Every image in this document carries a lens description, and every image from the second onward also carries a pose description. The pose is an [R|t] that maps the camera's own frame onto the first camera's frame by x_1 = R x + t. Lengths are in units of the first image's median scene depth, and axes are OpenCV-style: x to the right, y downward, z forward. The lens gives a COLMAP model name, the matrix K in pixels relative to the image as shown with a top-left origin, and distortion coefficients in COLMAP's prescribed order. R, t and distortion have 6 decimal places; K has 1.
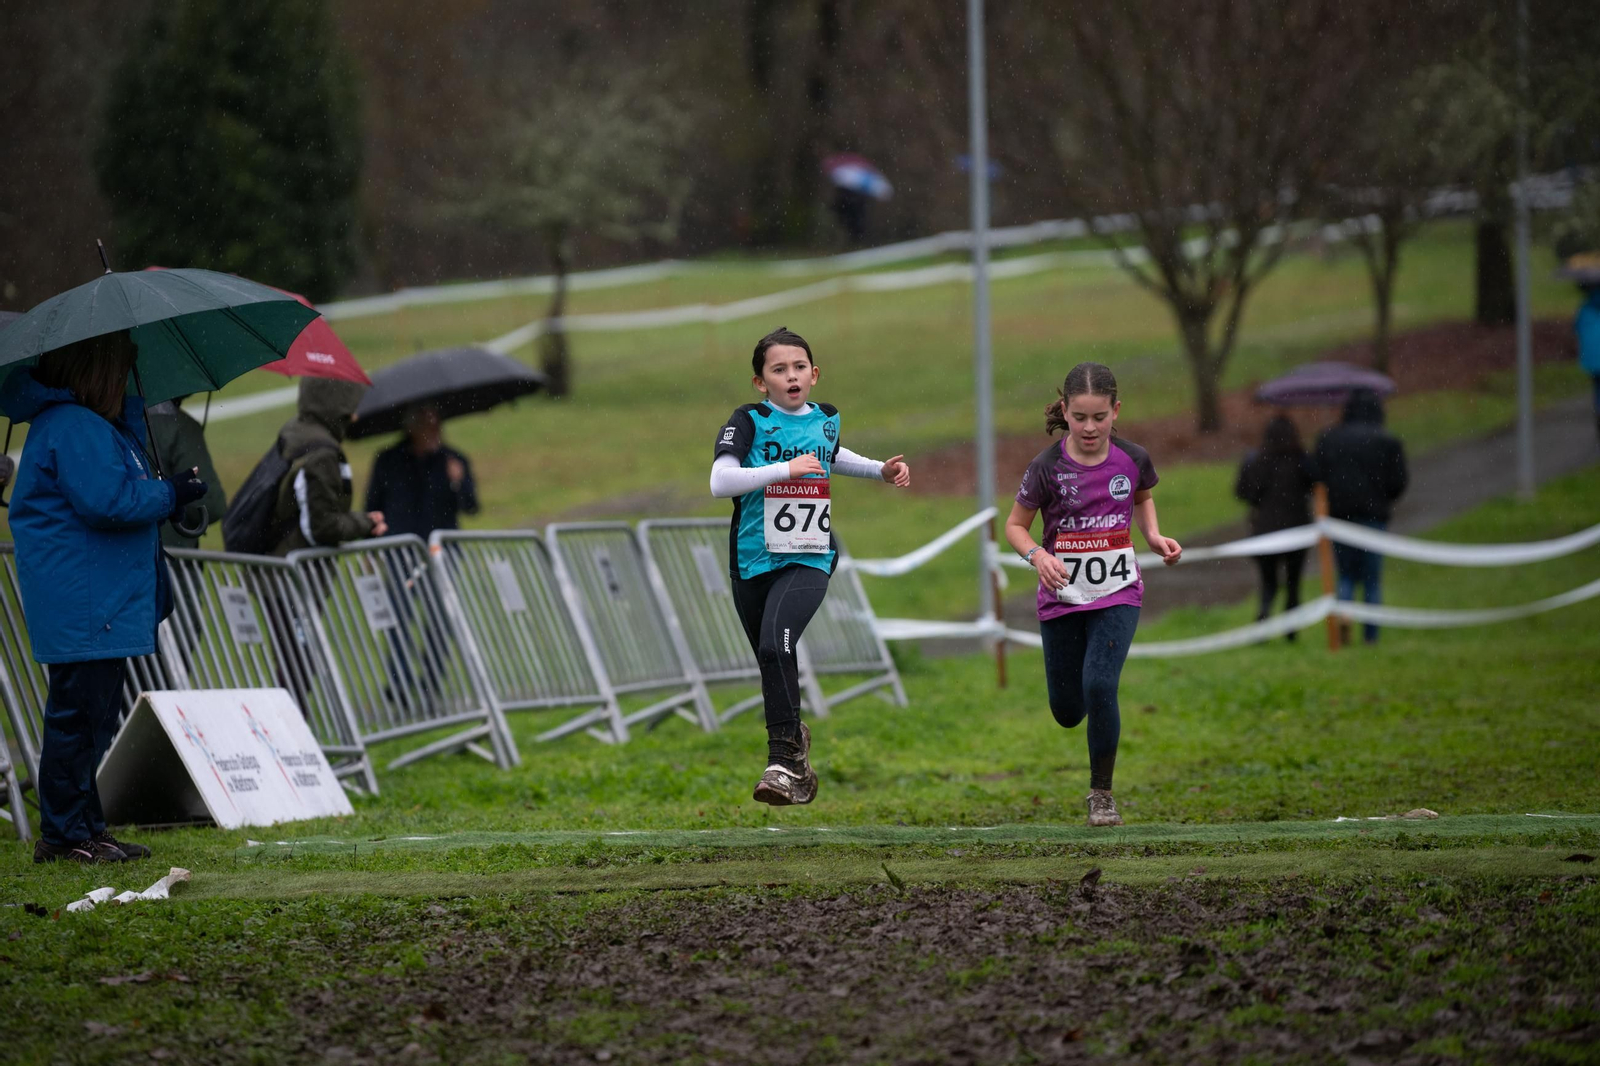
lens RADIAL K [[9210.1, 0, 800.0], [0, 9210.1, 533.0], [0, 0, 1]] dist [2.299392, 15.898682]
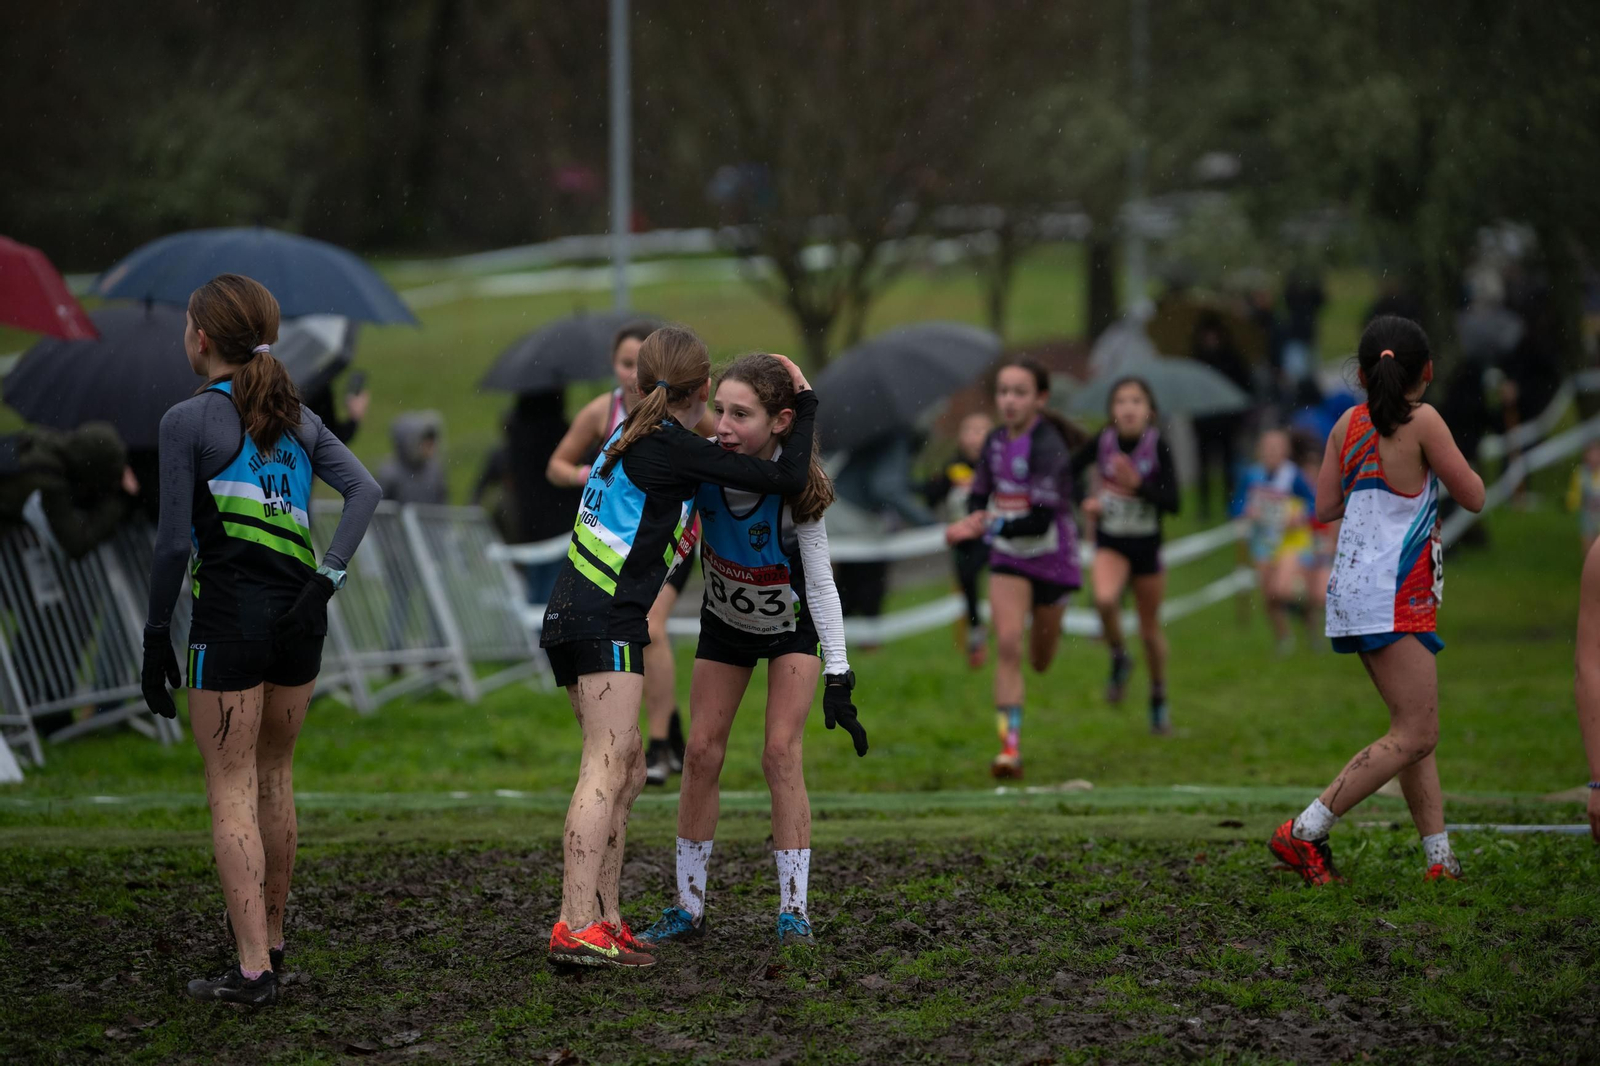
lens RADIAL K [[9189.2, 0, 800.0], [0, 9189.2, 533.0], [0, 0, 1]] dist [3.241017, 12.019349]
pose [[0.998778, 0.021547, 0.044470, -0.008973], [-0.021478, 0.999767, -0.002045, 0.003157], [-0.044504, 0.001087, 0.999009, -0.034532]]
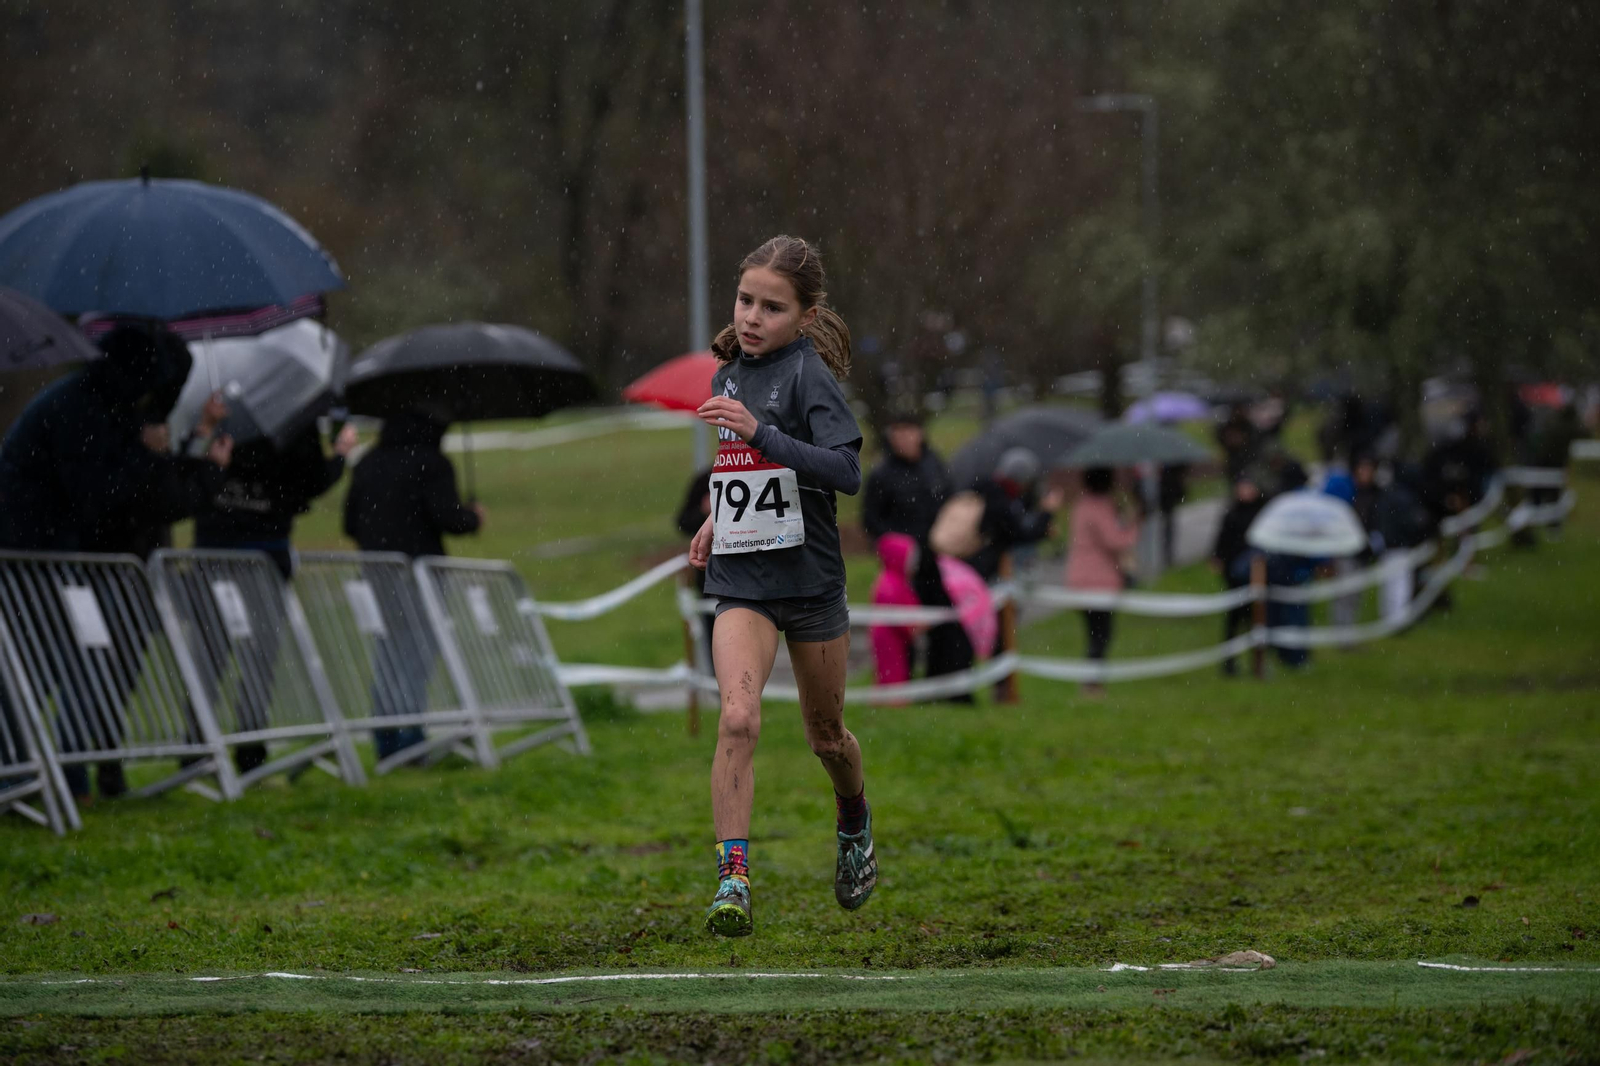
lens RADIAL K [[5994.7, 0, 800.2], [0, 5994.7, 229.5], [0, 0, 1]] dist [0.653800, -3.785393]
pose [[0.999545, 0.012781, 0.027335, 0.019284], [-0.010937, 0.997719, -0.066609, 0.006854], [-0.028124, 0.066280, 0.997405, 0.450113]]
